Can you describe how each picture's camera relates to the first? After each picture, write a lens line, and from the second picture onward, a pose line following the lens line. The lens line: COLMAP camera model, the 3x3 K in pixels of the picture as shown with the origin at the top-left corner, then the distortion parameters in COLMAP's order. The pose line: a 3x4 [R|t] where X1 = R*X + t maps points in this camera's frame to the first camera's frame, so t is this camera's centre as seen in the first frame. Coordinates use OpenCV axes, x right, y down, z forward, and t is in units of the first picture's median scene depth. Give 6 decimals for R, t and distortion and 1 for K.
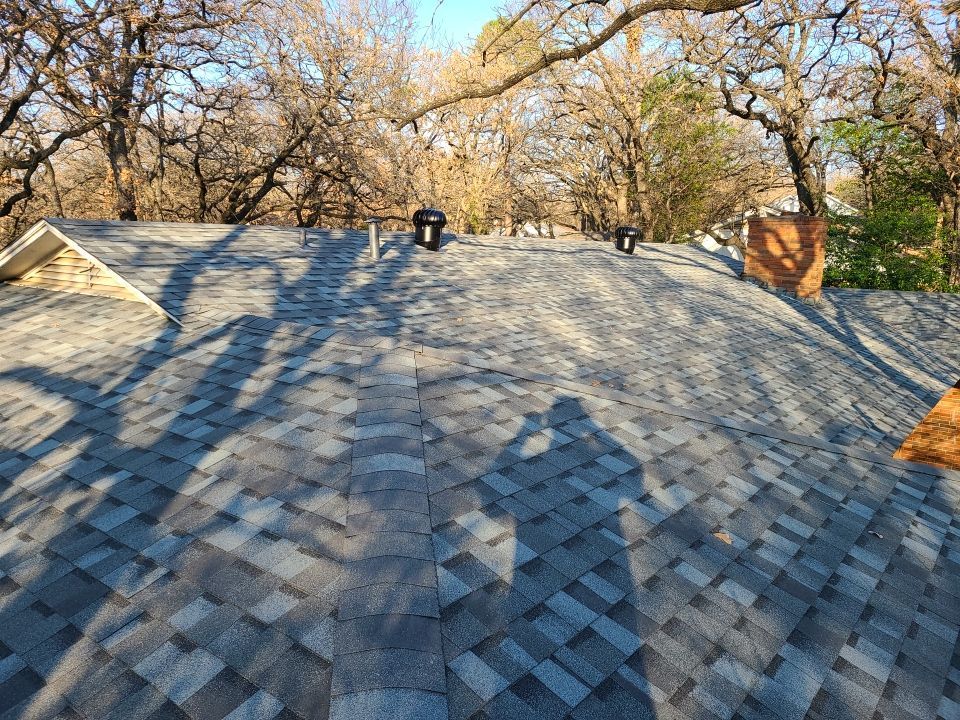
lens RADIAL K [[701.5, 0, 474.7], [0, 701.5, 350.4], [0, 0, 1]] dist [0.059913, -0.043031]
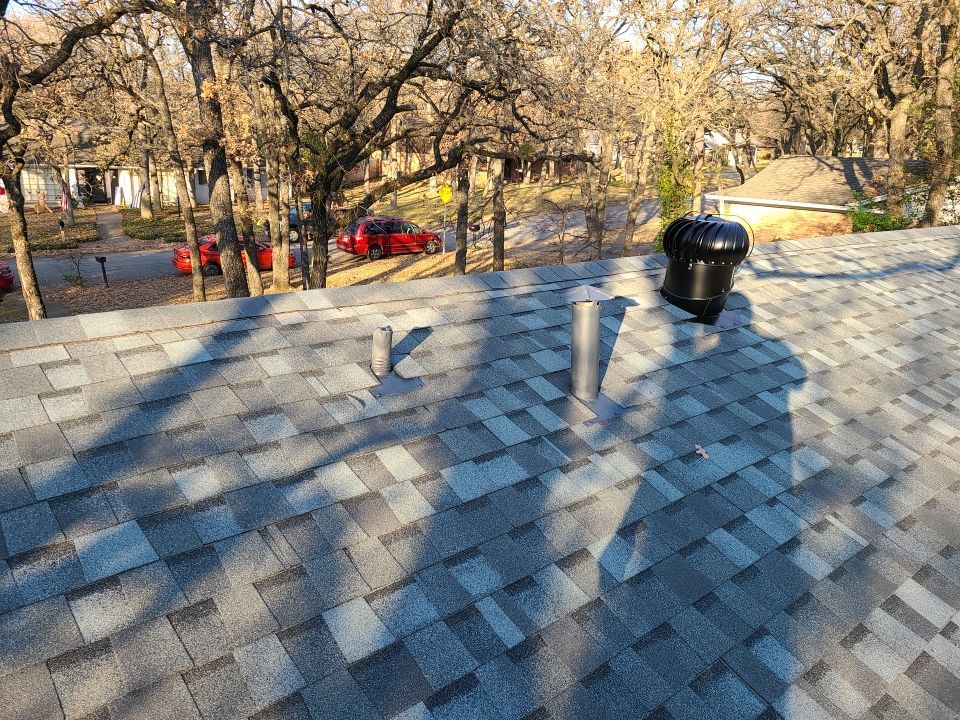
lens RADIAL K [[713.7, 0, 477.0], [0, 713.7, 345.8], [0, 0, 1]] dist [0.058972, -0.039249]
pose [[0.978403, 0.076680, -0.191956, -0.065402], [-0.052735, 0.990514, 0.126887, -0.101830], [0.199865, -0.114024, 0.973166, 0.330217]]
